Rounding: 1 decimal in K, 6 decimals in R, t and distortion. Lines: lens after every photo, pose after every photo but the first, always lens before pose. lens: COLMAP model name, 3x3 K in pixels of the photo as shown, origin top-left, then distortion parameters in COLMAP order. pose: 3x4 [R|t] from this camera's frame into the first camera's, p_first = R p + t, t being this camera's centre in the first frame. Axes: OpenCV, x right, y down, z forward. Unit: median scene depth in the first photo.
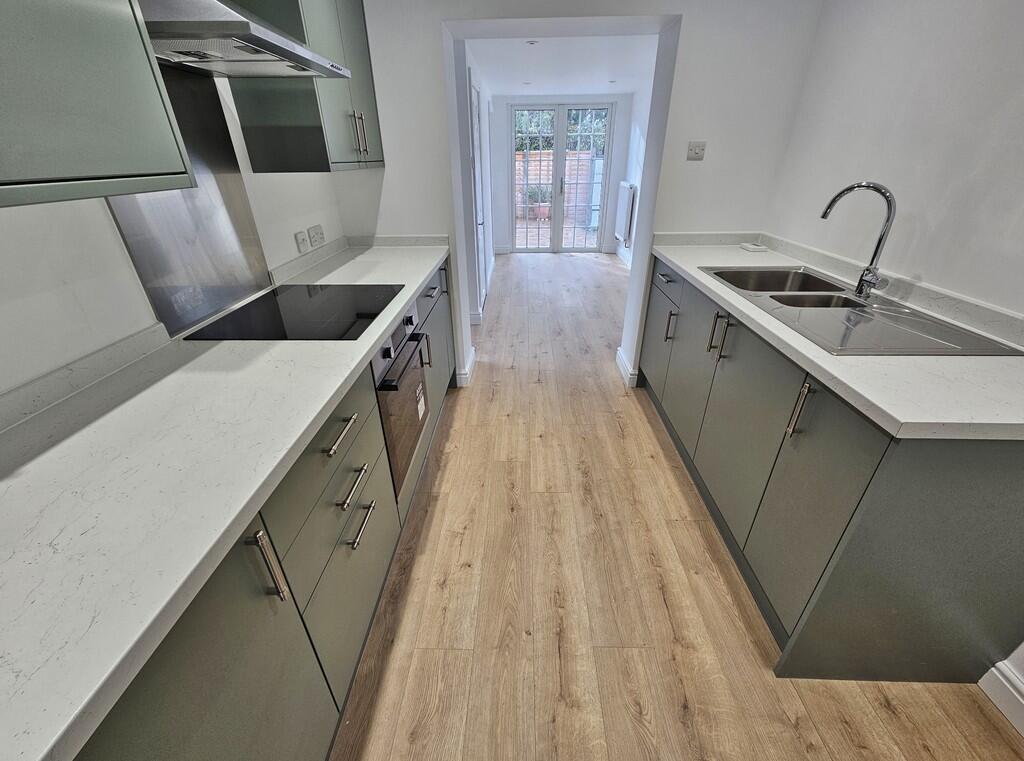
lens RADIAL K [[423.7, 0, 510.0], [0, 423.7, 384.2], [0, 0, 1]] dist [0.001223, 0.000054]
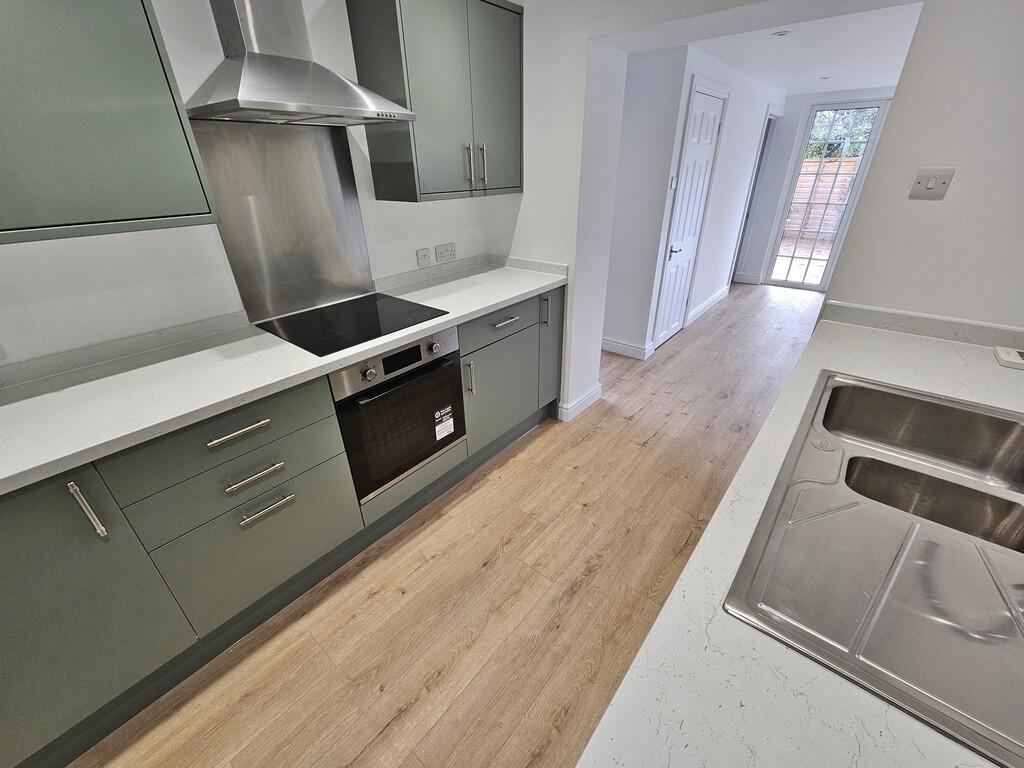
lens RADIAL K [[418.6, 0, 511.2], [0, 418.6, 387.7], [0, 0, 1]] dist [0.002482, 0.000167]
pose [[0.786096, 0.289030, -0.546365, 0.469807], [-0.286670, 0.953601, 0.092005, -0.190669], [0.547606, 0.084302, 0.832478, 0.237398]]
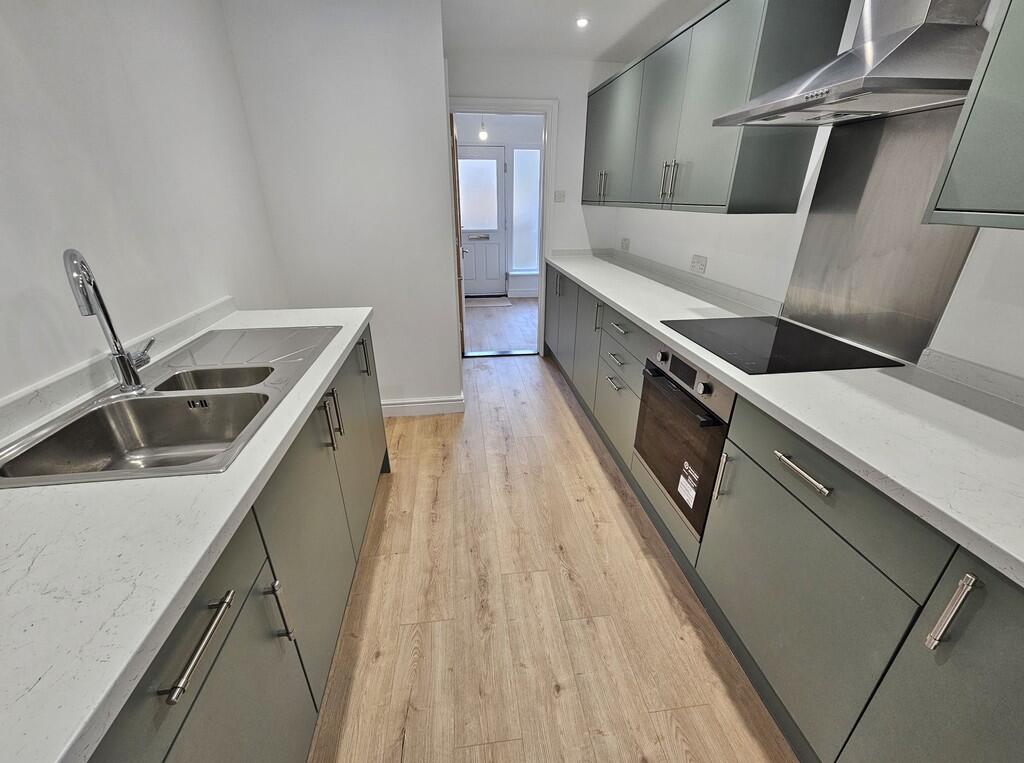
lens RADIAL K [[423.7, 0, 510.0], [0, 423.7, 385.2], [0, 0, 1]] dist [0.001223, 0.000054]
pose [[-0.987756, 0.073029, -0.137859, 0.241711], [-0.064880, 0.611334, 0.788708, -0.734816], [0.141876, 0.787996, -0.599111, 1.341990]]
